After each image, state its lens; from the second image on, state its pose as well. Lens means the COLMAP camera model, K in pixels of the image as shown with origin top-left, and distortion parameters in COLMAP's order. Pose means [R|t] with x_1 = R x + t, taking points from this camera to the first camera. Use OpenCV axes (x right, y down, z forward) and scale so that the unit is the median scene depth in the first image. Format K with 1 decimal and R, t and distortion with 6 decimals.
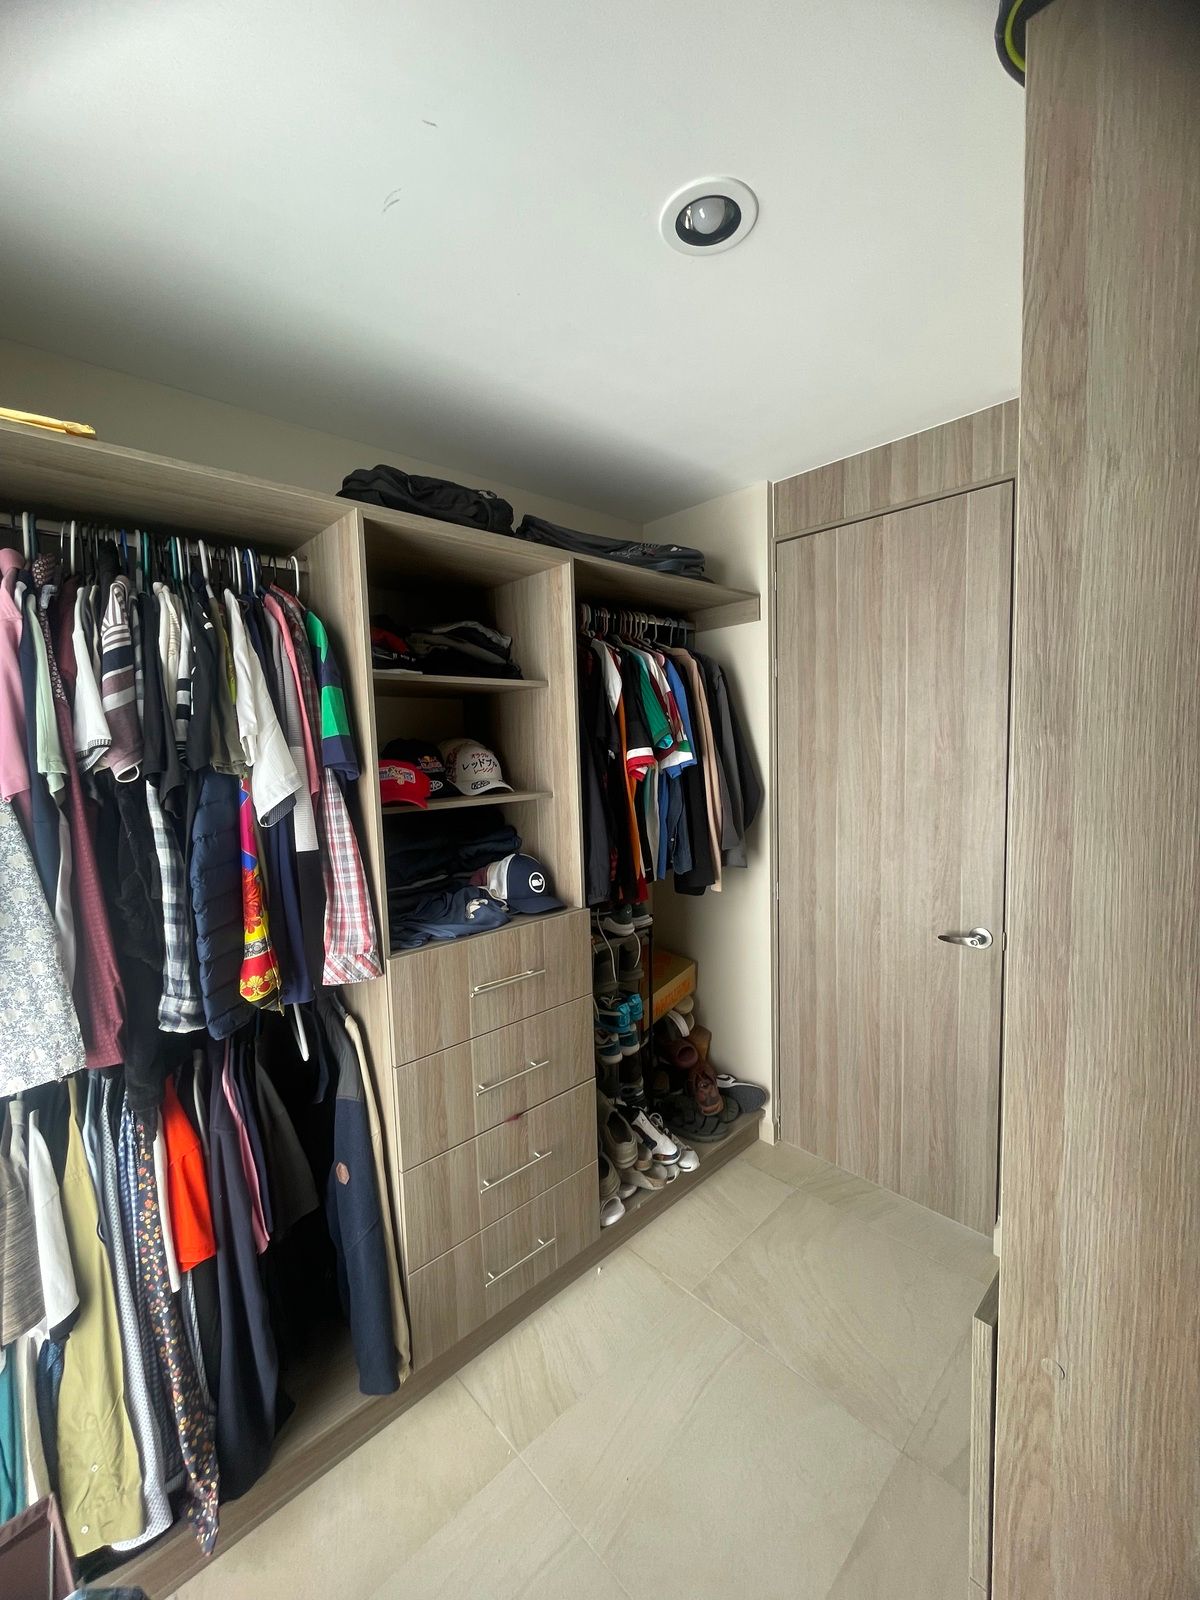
lens RADIAL K [[651.7, 0, 597.6], [0, 651.7, 803.8], [0, 0, 1]] dist [-0.001637, 0.000366]
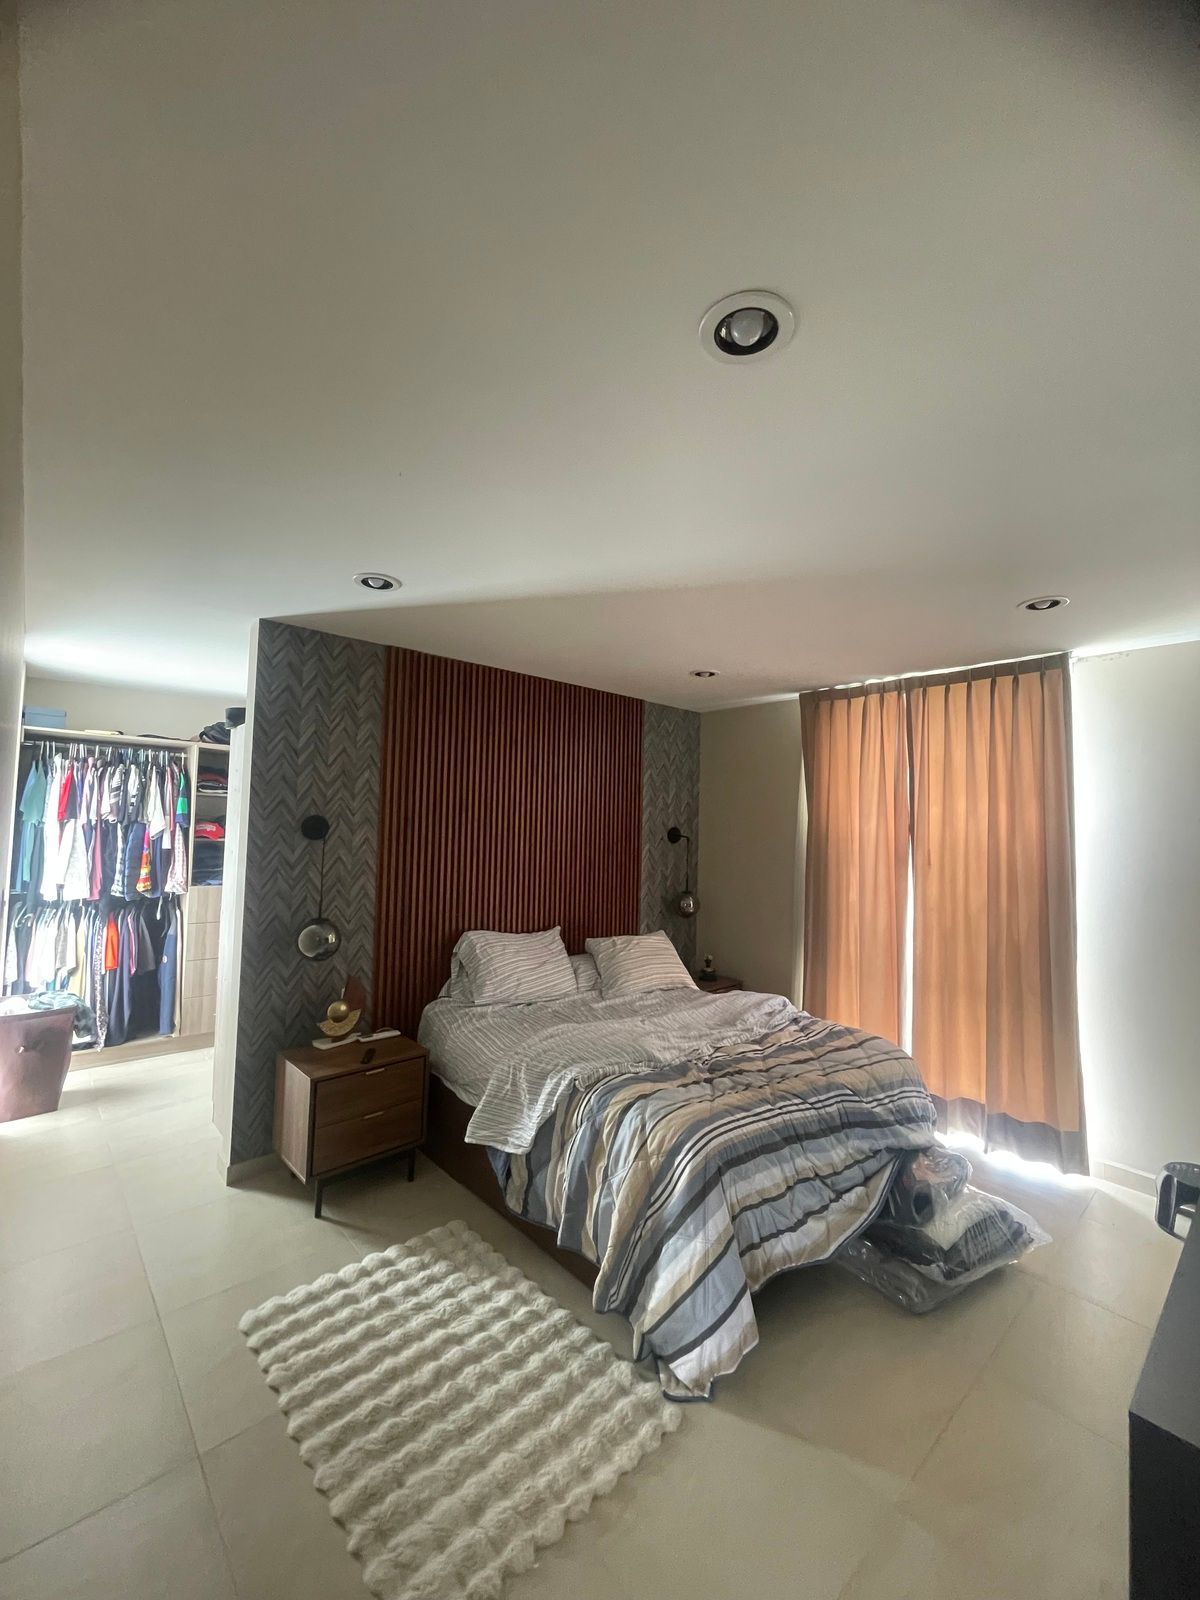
lens RADIAL K [[651.7, 0, 599.9], [0, 651.7, 799.0], [0, 0, 1]] dist [-0.001637, 0.000366]
pose [[0.997457, 0.067378, -0.023236, 1.909973], [-0.069781, 0.989566, -0.126055, 0.095591], [0.014501, 0.127356, 0.991751, -2.389736]]
